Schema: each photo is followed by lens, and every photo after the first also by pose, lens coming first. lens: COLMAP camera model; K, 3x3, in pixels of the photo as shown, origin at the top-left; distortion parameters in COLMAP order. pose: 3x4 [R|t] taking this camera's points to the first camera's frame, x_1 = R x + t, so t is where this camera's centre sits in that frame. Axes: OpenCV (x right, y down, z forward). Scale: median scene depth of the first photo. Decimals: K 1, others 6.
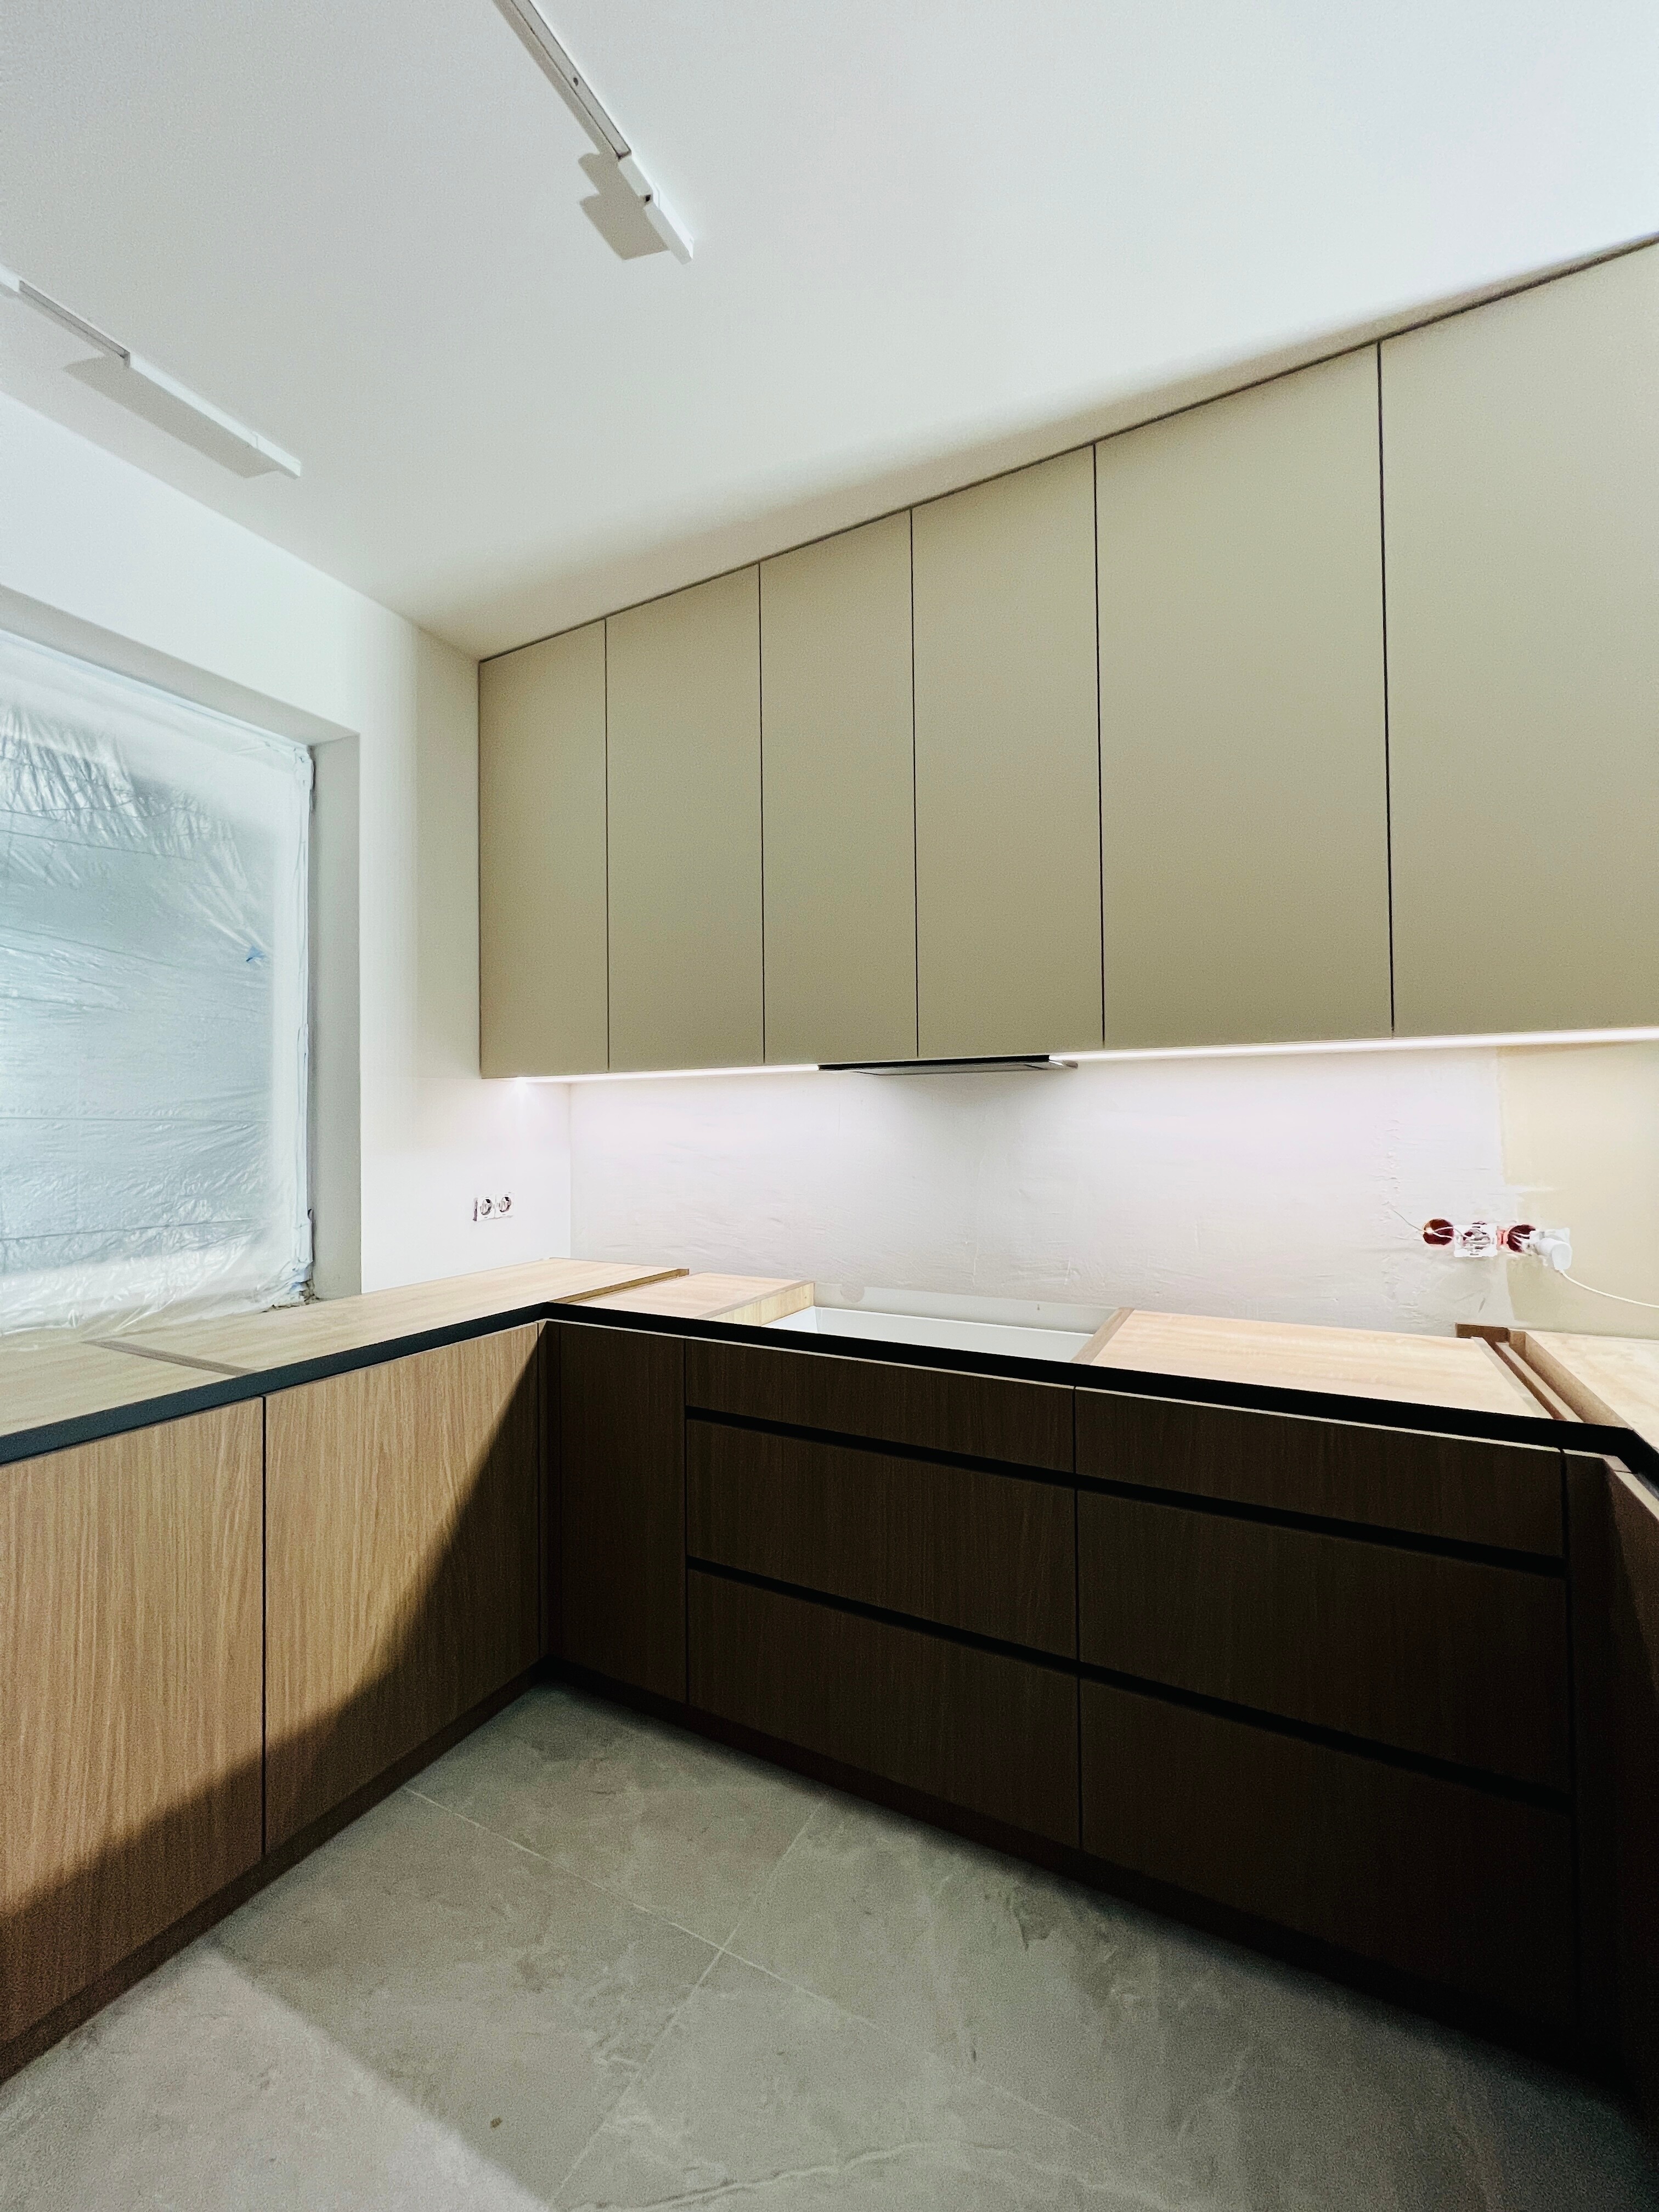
lens RADIAL K [[878.0, 0, 829.5], [0, 878.0, 1106.0], [0, 0, 1]] dist [0.000891, -0.000272]
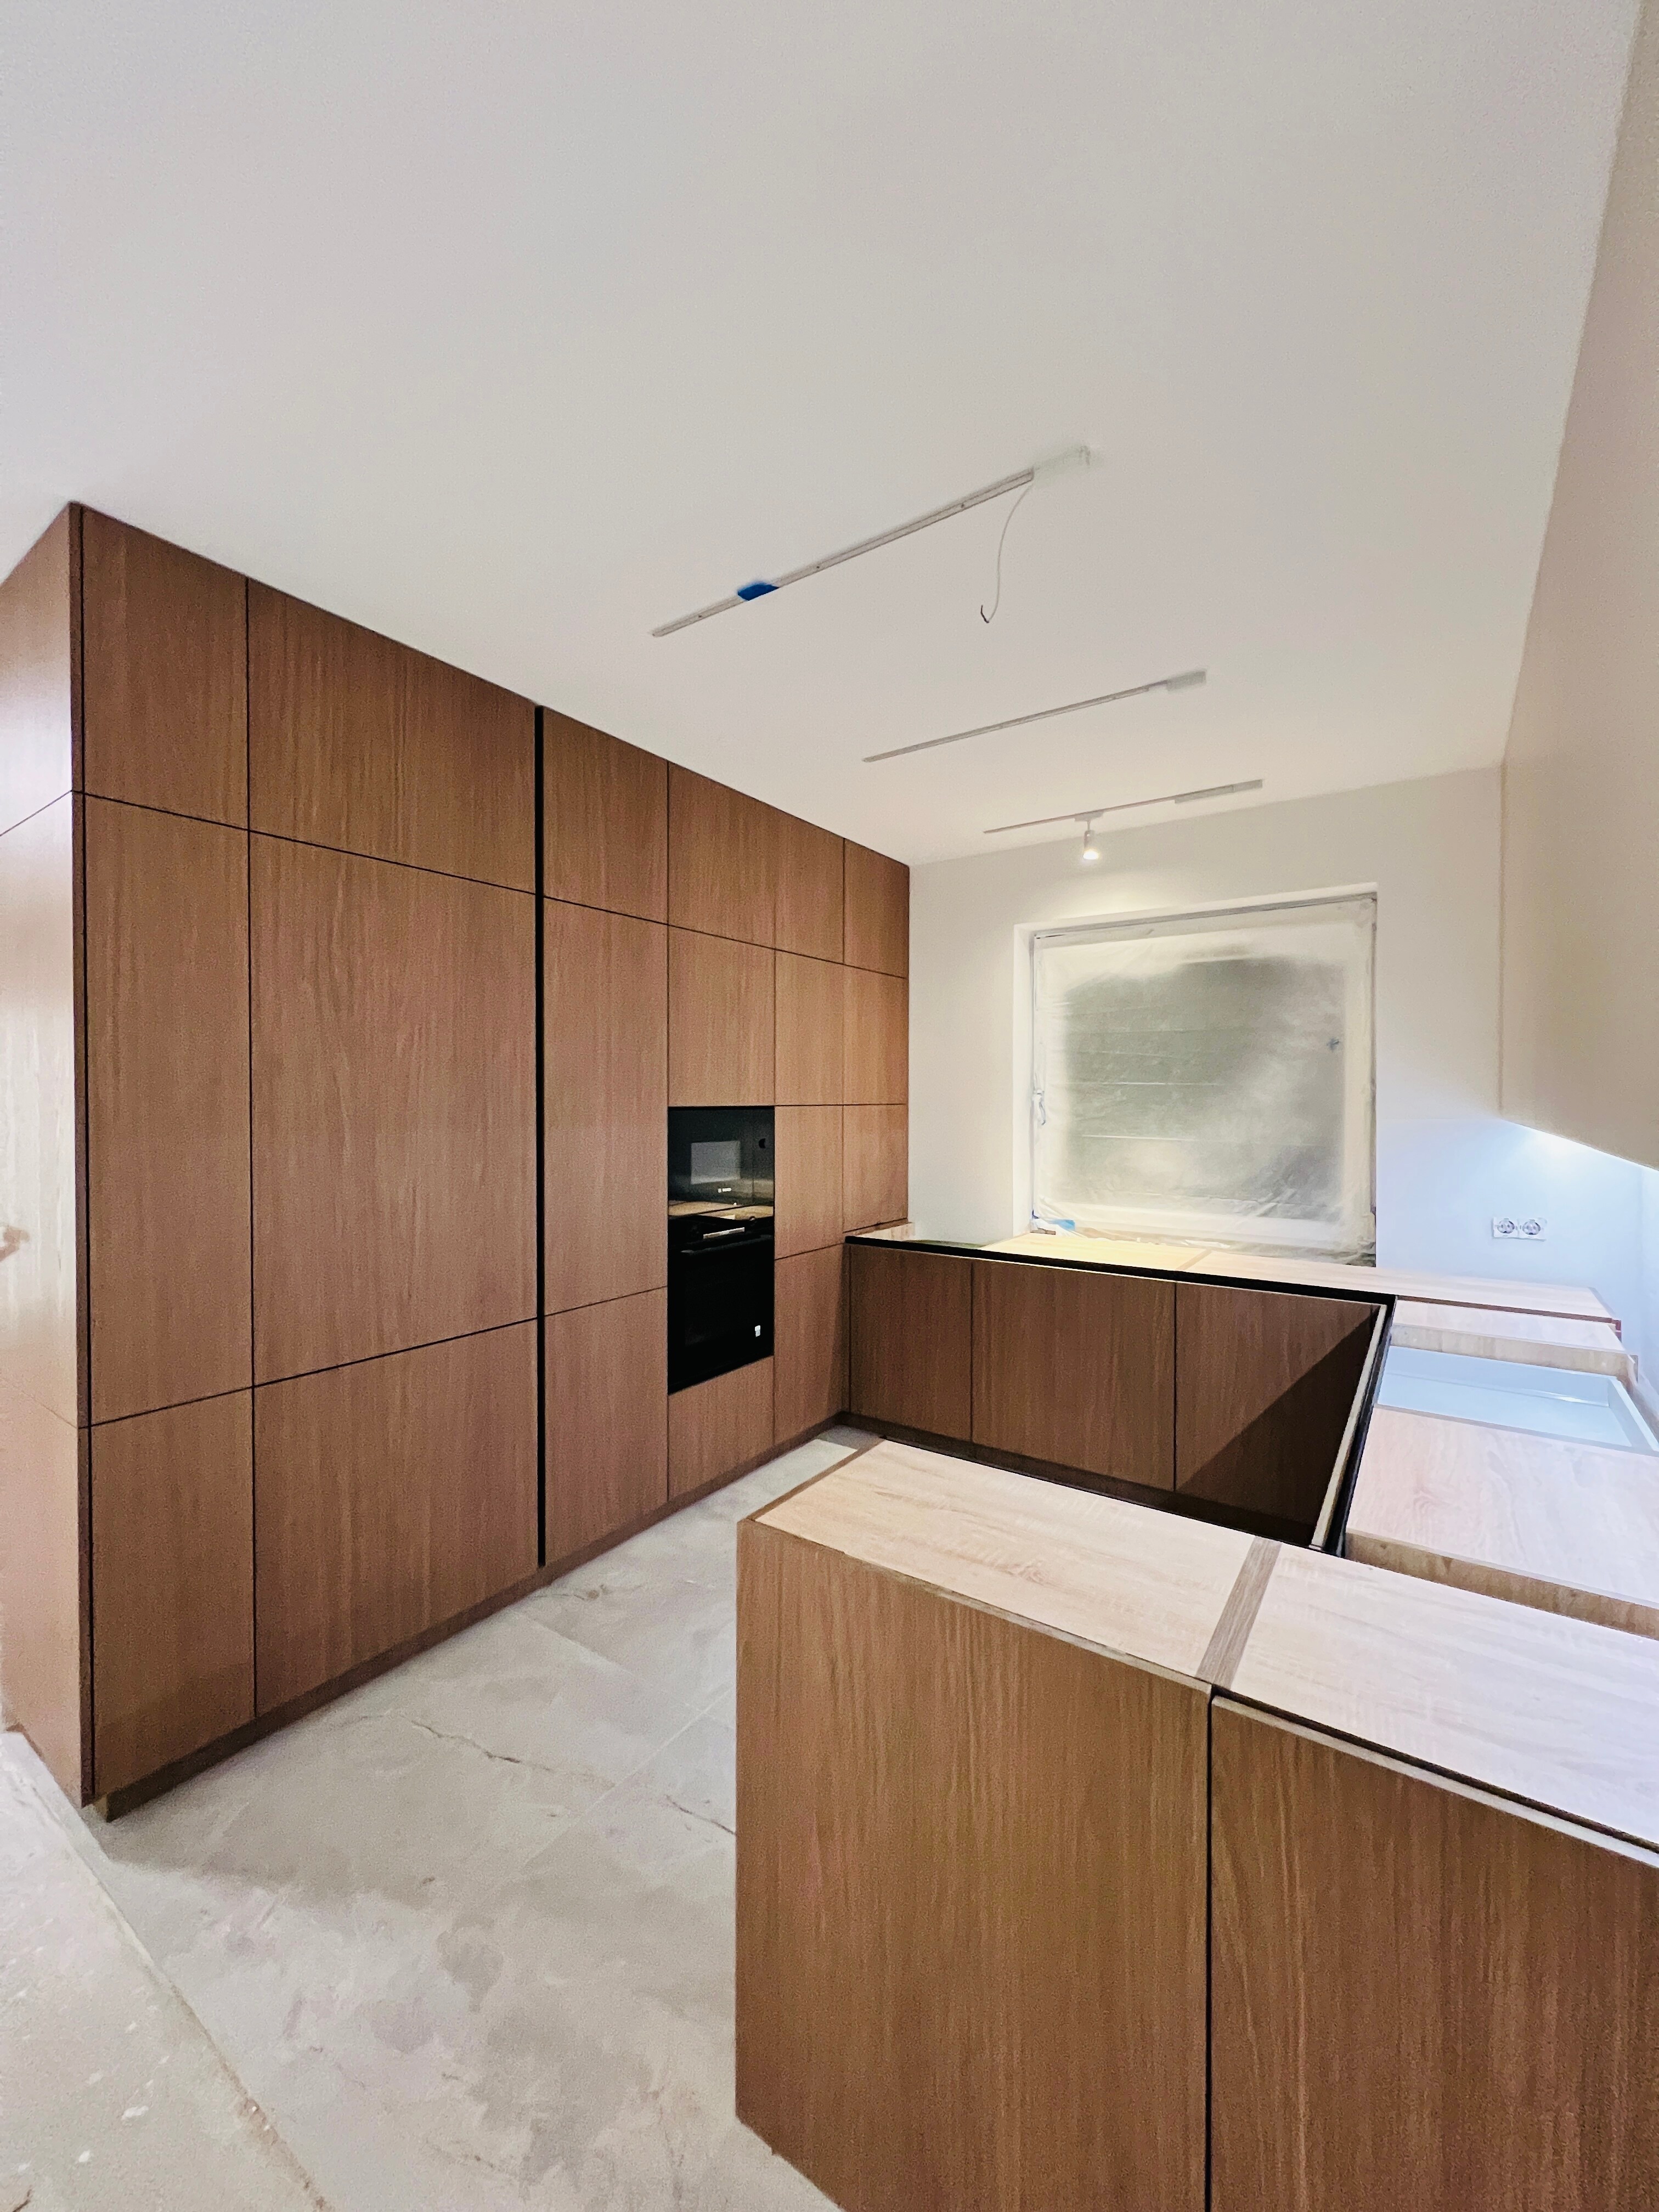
lens RADIAL K [[878.0, 0, 829.5], [0, 878.0, 1106.0], [0, 0, 1]] dist [0.000891, -0.000272]
pose [[-0.127432, 0.018872, -0.991668, 1.406648], [0.018273, 0.999694, 0.016676, -0.132977], [0.991679, -0.015996, -0.127737, 0.387592]]
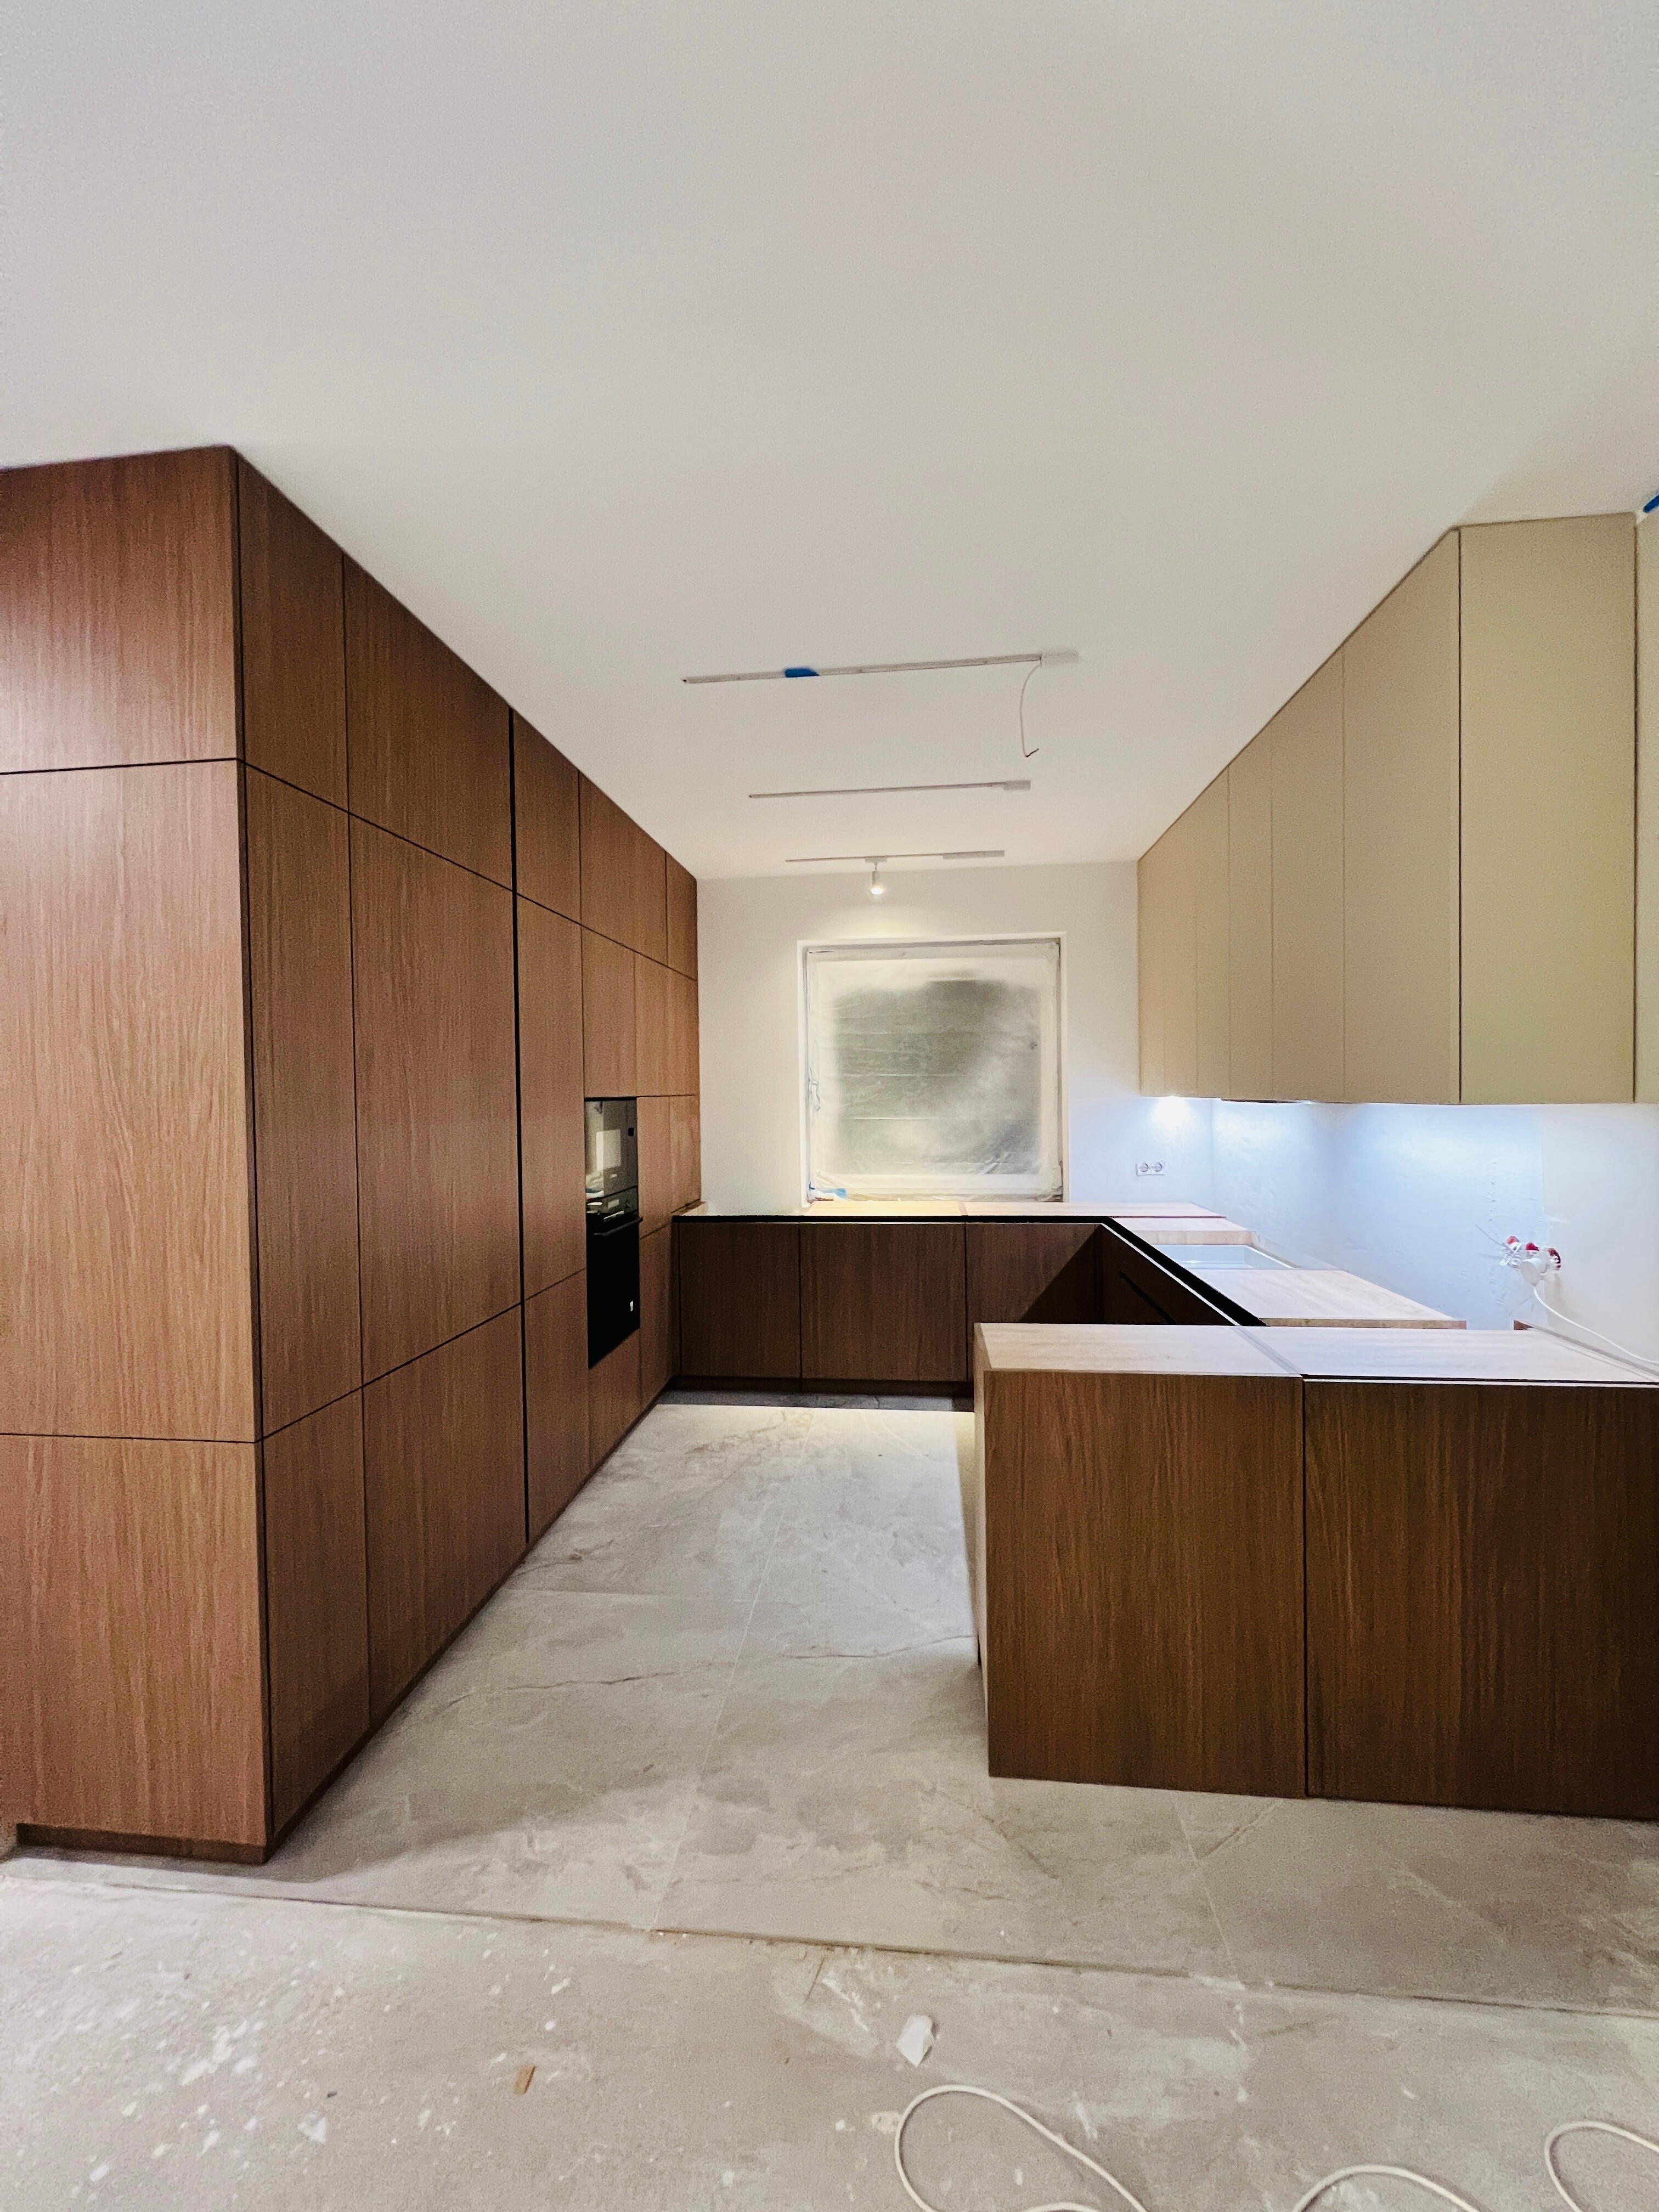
lens RADIAL K [[878.0, 0, 829.5], [0, 878.0, 1106.0], [0, 0, 1]] dist [0.000891, -0.000272]
pose [[0.366328, 0.020713, -0.930255, 1.628978], [0.026742, 0.999105, 0.032777, -0.137482], [0.930101, -0.036884, 0.365447, -0.389592]]
